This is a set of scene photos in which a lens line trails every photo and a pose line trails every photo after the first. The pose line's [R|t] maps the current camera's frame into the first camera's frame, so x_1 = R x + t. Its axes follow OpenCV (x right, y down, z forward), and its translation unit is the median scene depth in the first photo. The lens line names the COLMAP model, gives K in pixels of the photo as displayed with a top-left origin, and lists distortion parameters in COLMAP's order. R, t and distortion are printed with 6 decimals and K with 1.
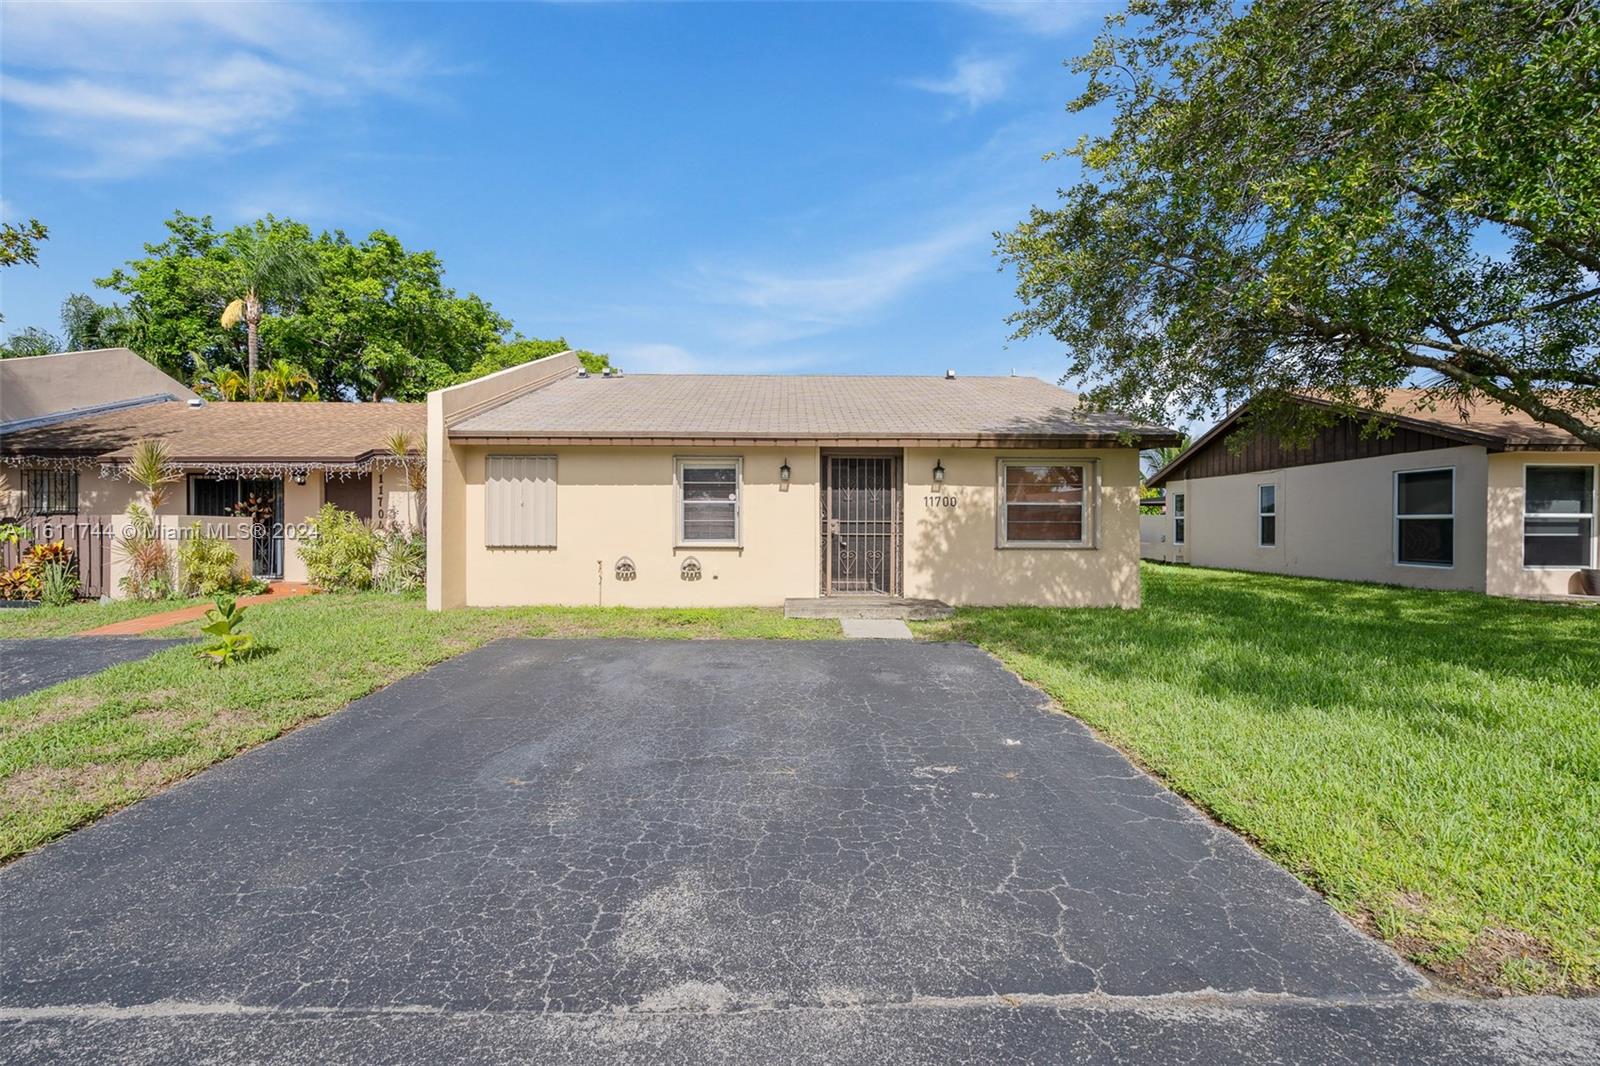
lens RADIAL K [[729.3, 0, 797.6], [0, 729.3, 532.2], [0, 0, 1]] dist [-0.005084, 0.000331]
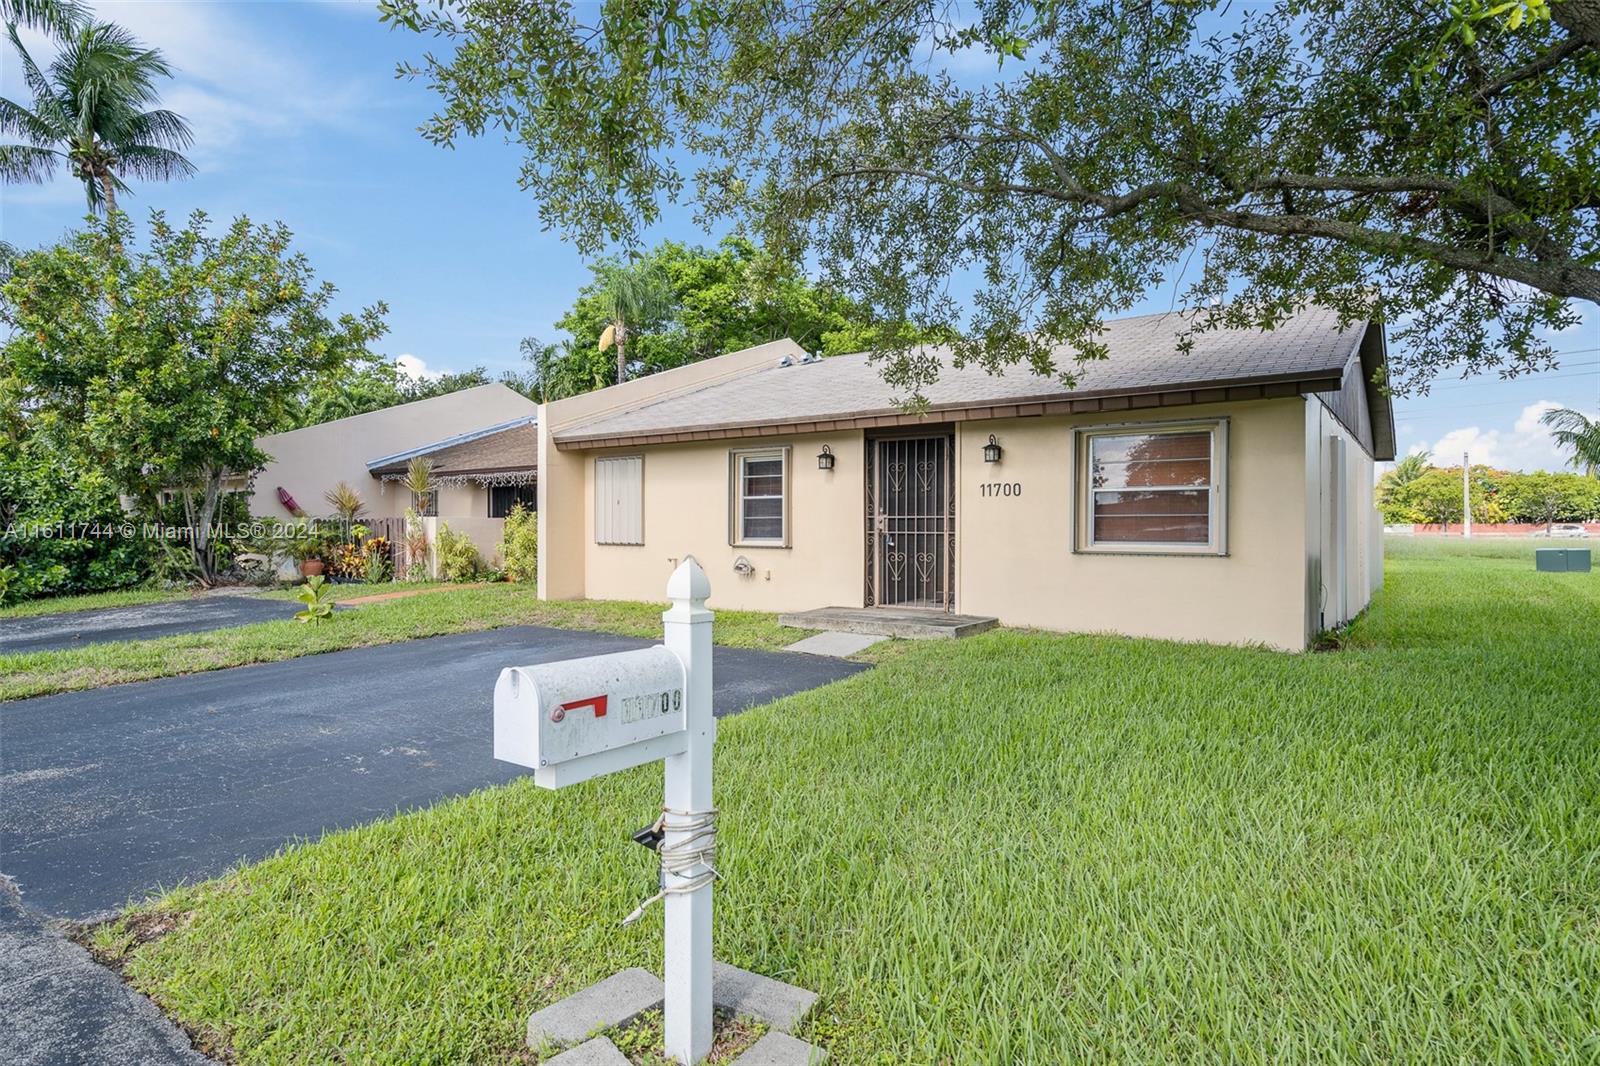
lens RADIAL K [[897.6, 0, 800.0], [0, 897.6, 533.0], [0, 0, 1]] dist [0.000960, -0.000067]
pose [[0.798236, 0.002022, -0.602341, 0.591928], [-0.004194, 0.999989, -0.002201, 0.005939], [0.602330, 0.004283, 0.798236, 0.131455]]
